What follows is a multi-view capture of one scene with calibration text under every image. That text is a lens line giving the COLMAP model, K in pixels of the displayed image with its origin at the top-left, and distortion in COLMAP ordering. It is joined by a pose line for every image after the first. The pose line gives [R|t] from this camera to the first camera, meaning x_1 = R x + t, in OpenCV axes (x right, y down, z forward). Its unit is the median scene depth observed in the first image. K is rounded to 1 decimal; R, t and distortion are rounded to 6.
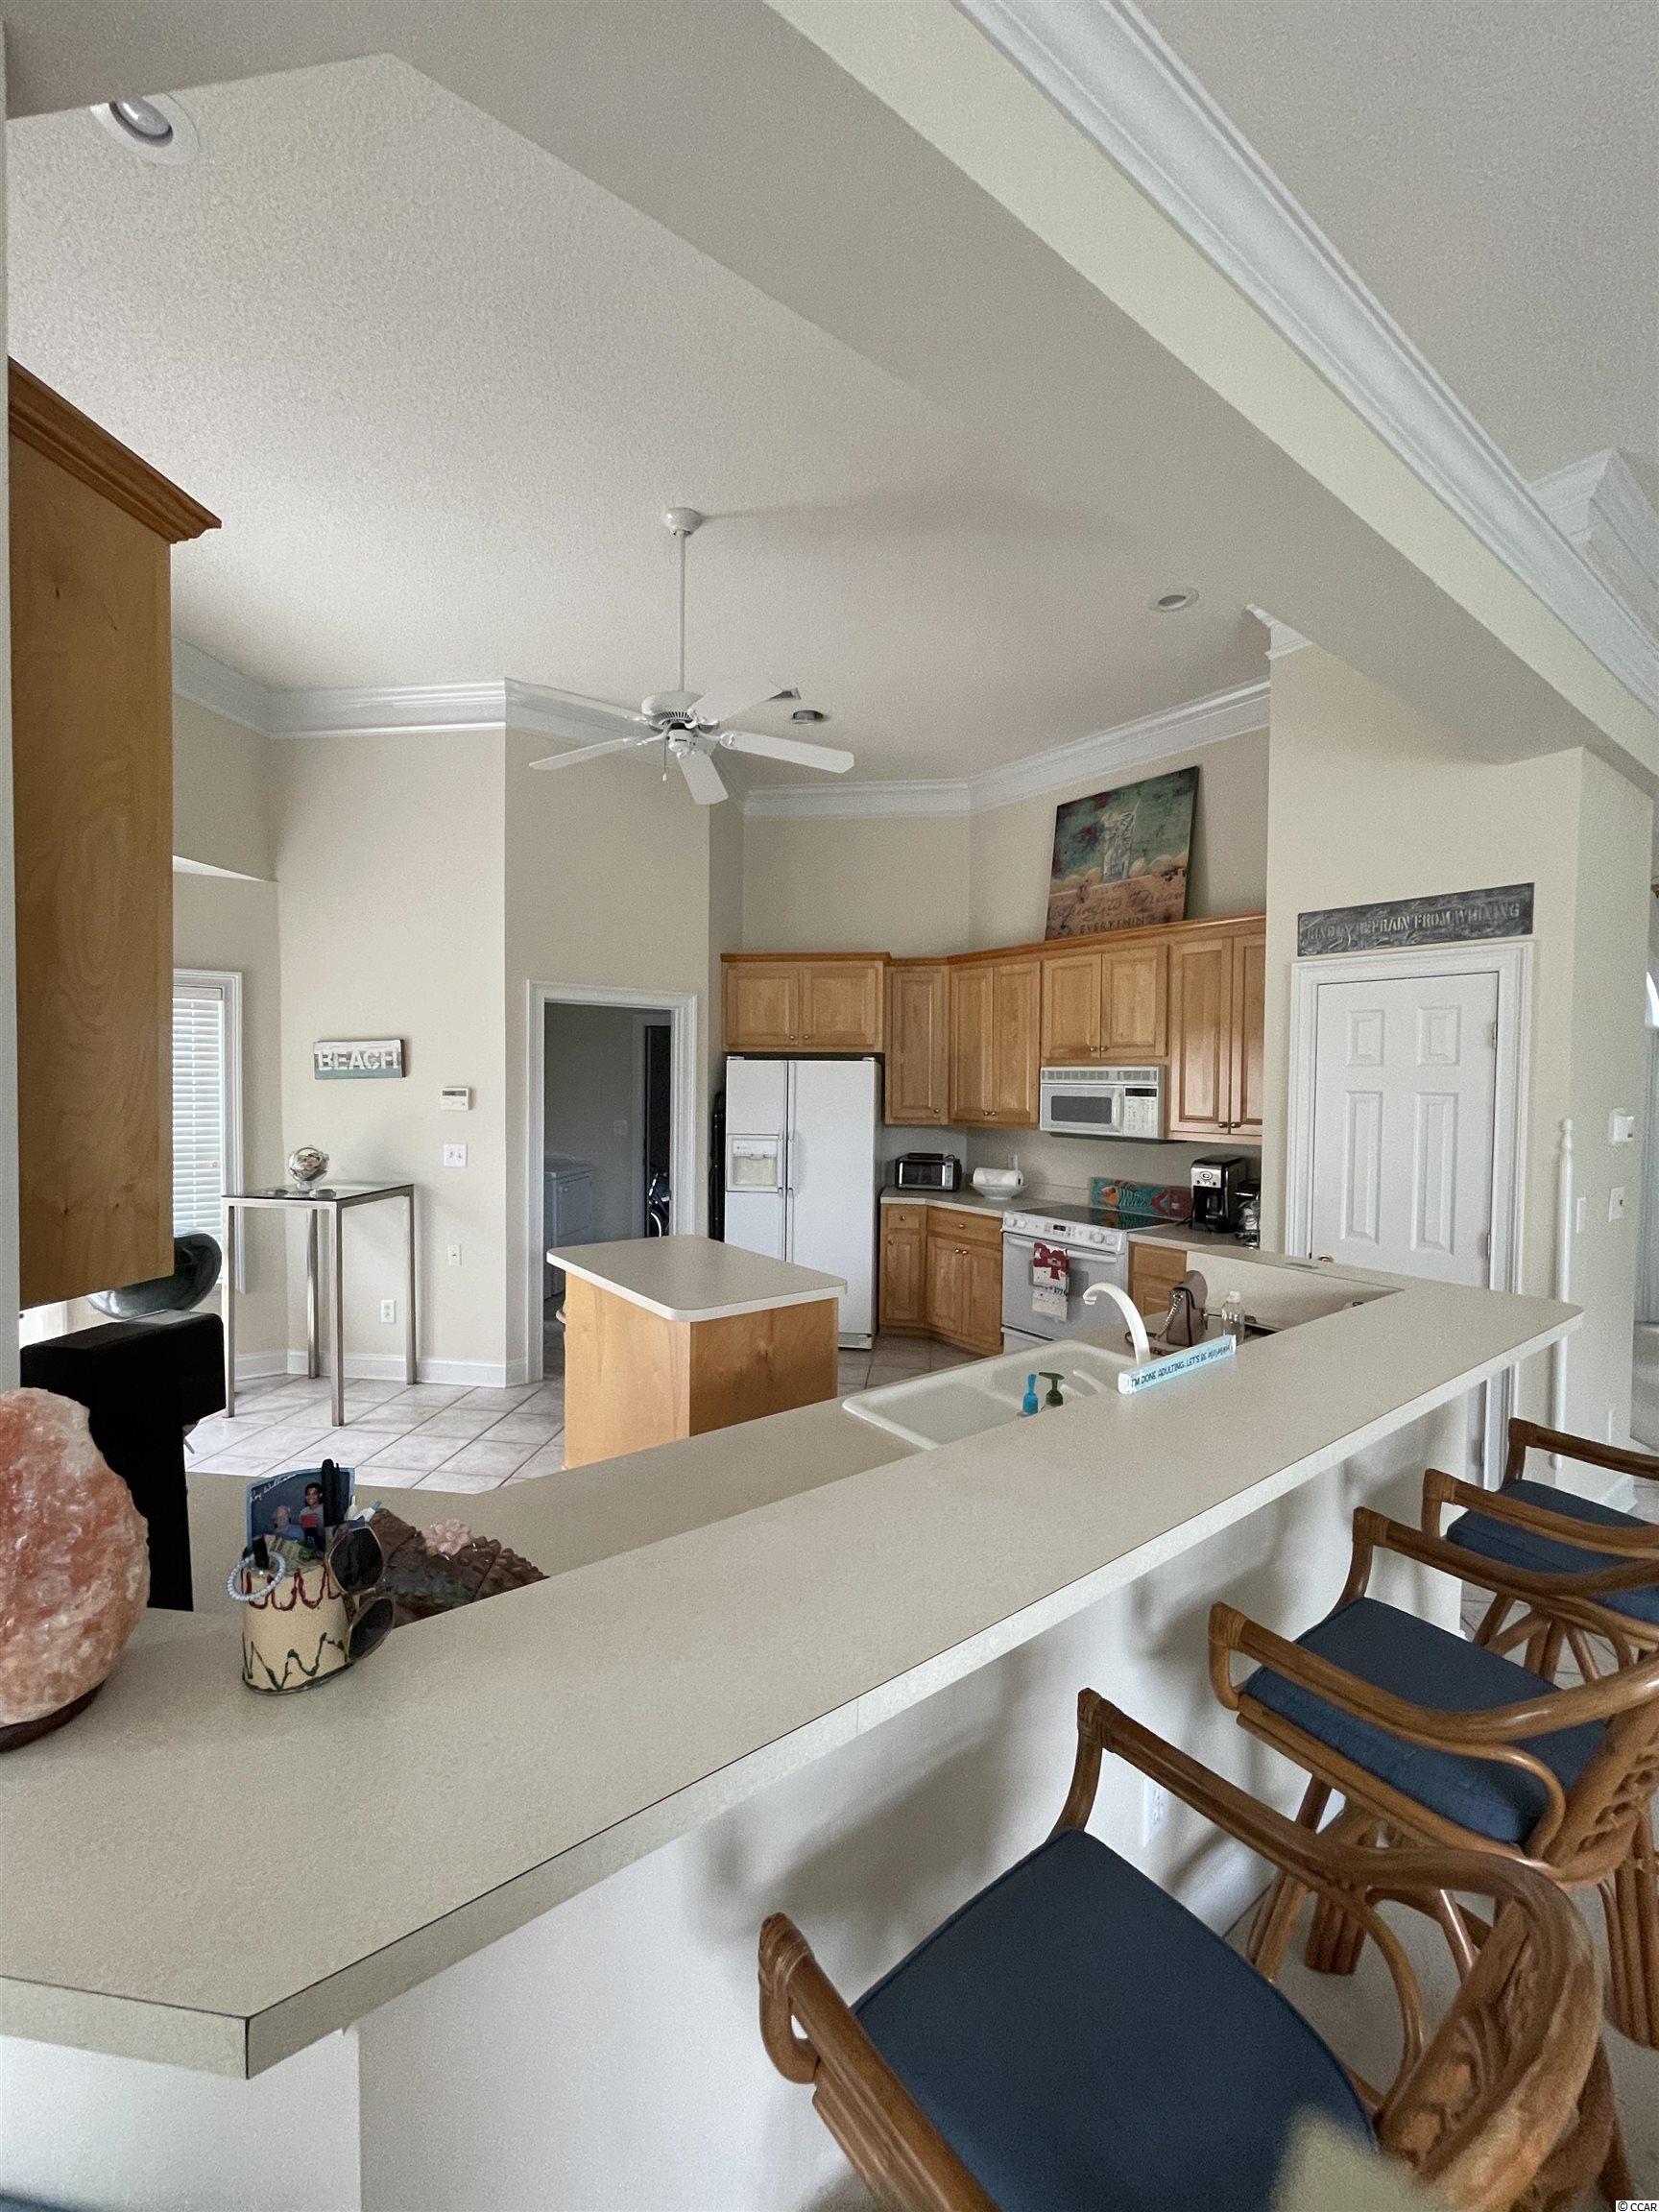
lens RADIAL K [[891.3, 0, 824.6], [0, 891.3, 1092.4], [0, 0, 1]] dist [-0.001624, 0.000476]
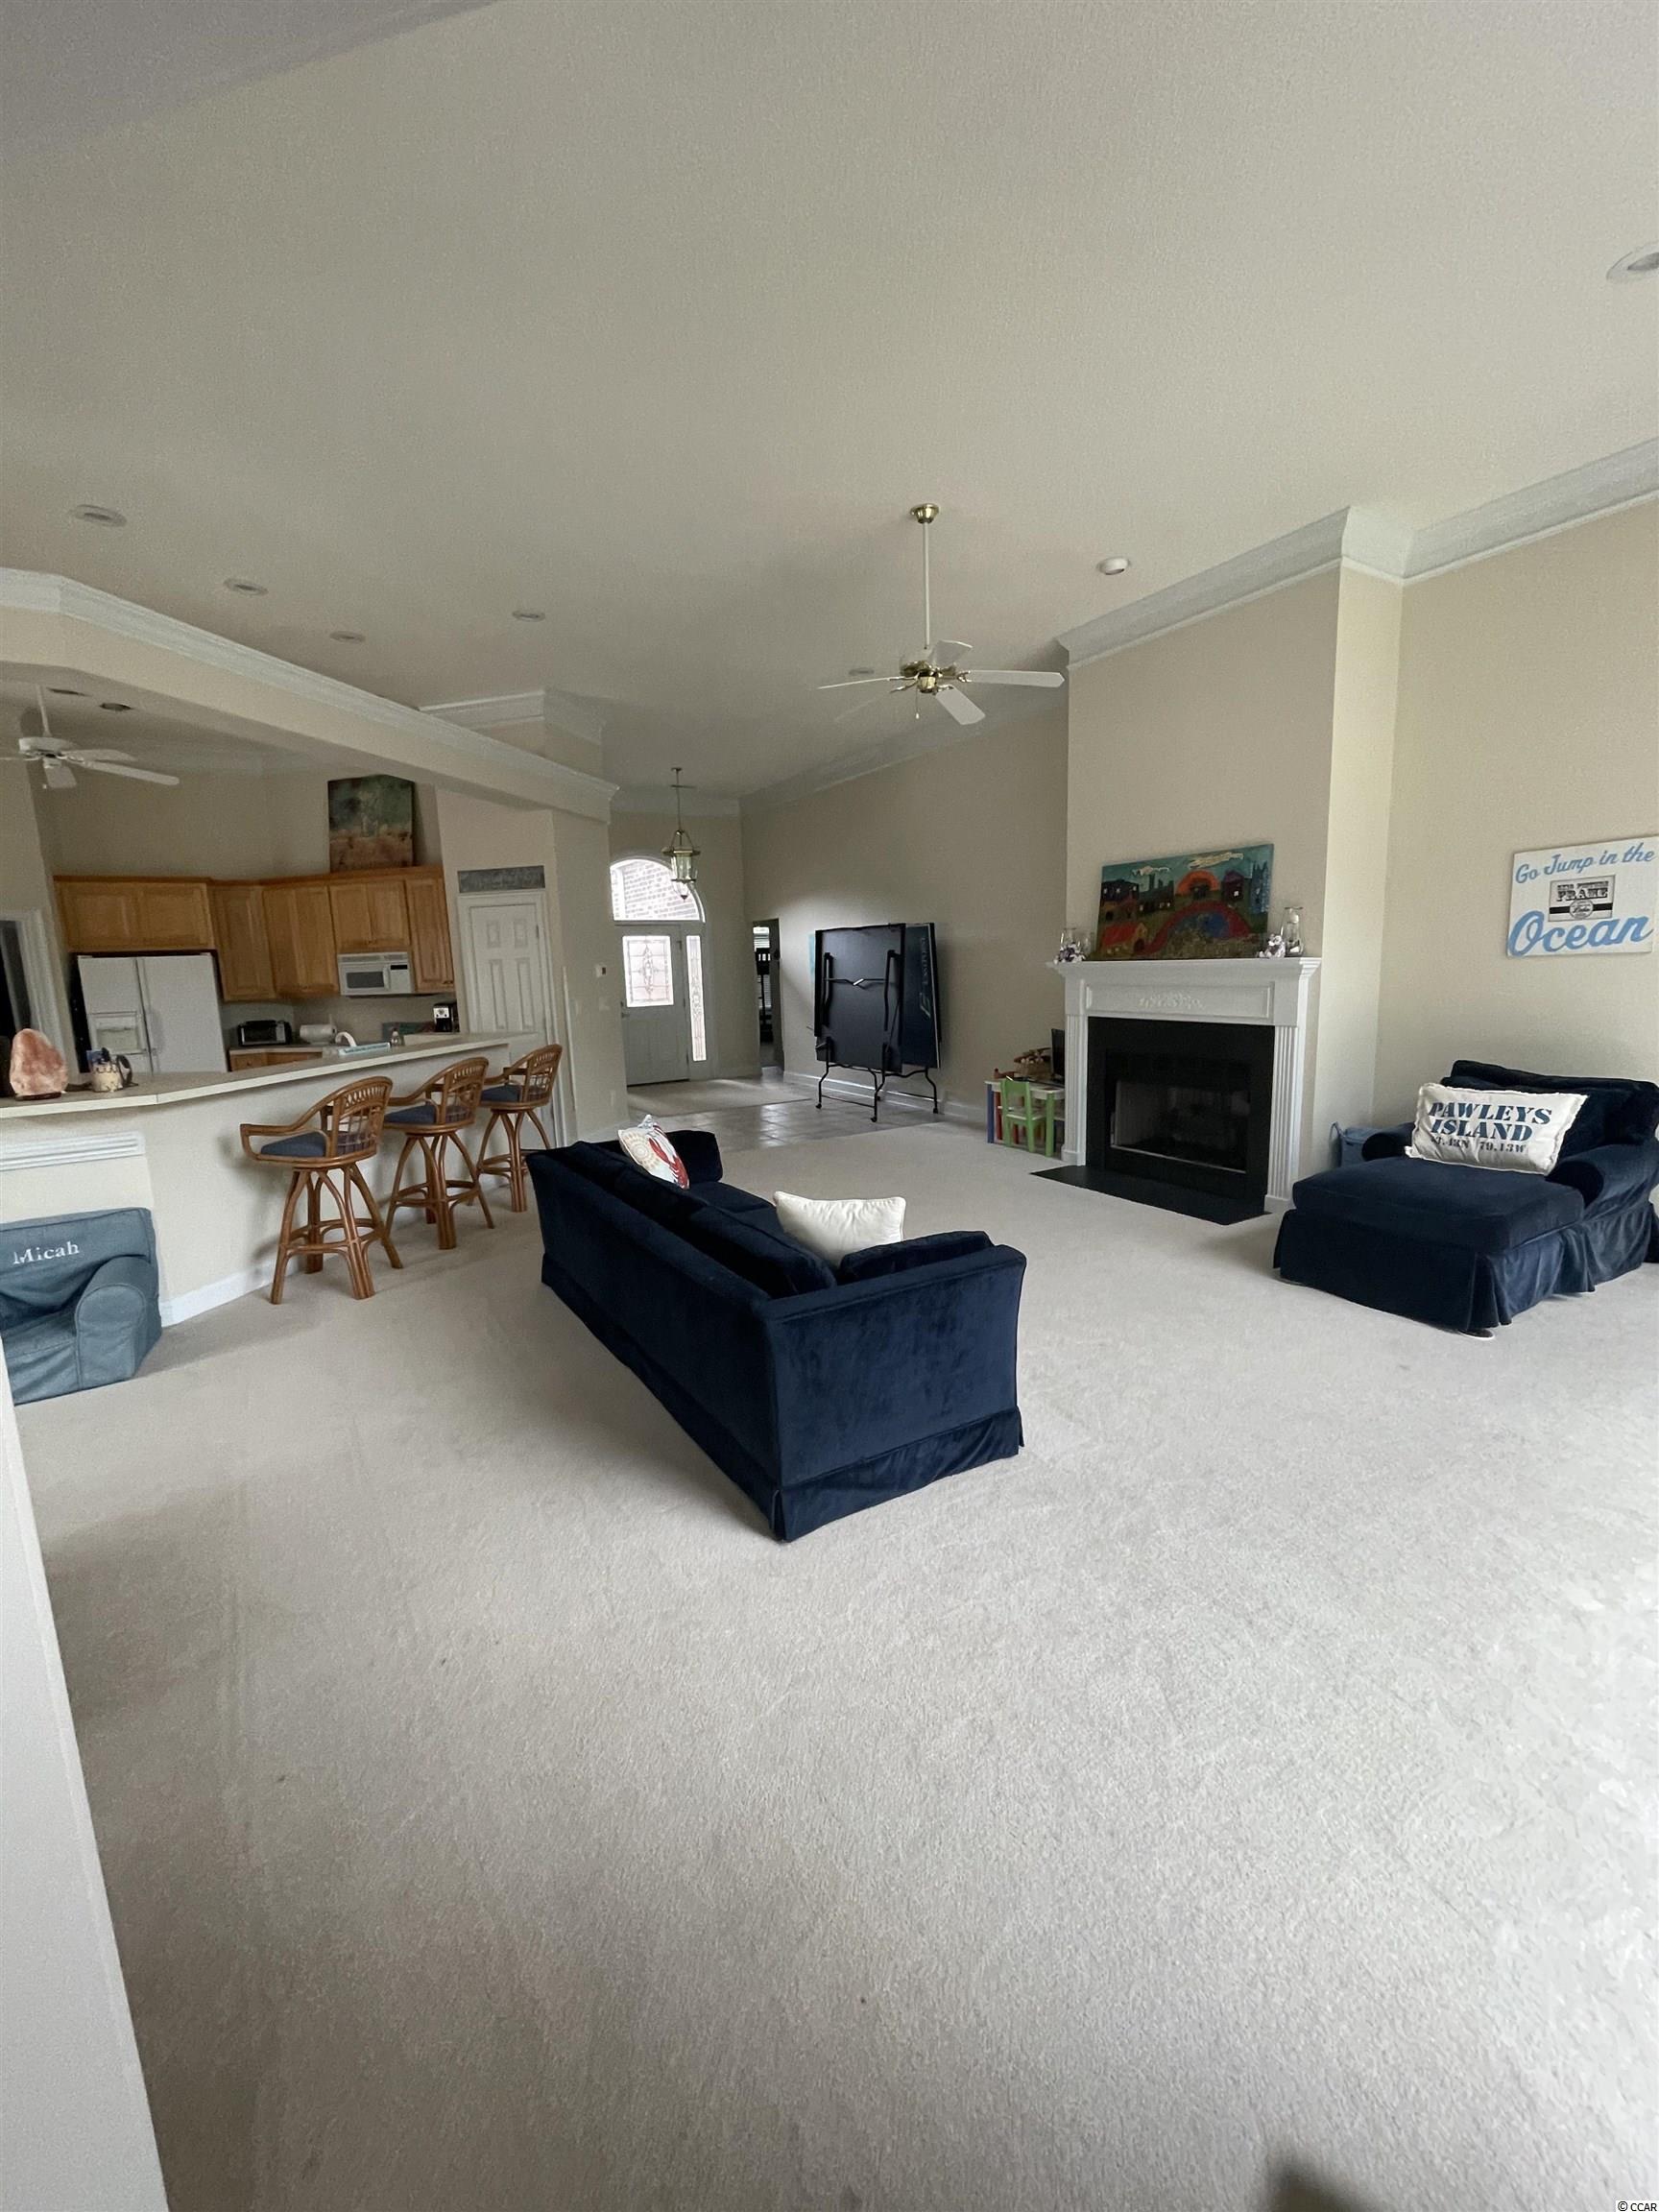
lens RADIAL K [[891.3, 0, 811.3], [0, 891.3, 1103.4], [0, 0, 1]] dist [-0.001624, 0.000476]
pose [[0.783274, -0.136968, 0.606400, -0.092502], [0.055571, 0.986949, 0.151142, 0.039175], [-0.619188, -0.084687, 0.780663, -0.775429]]
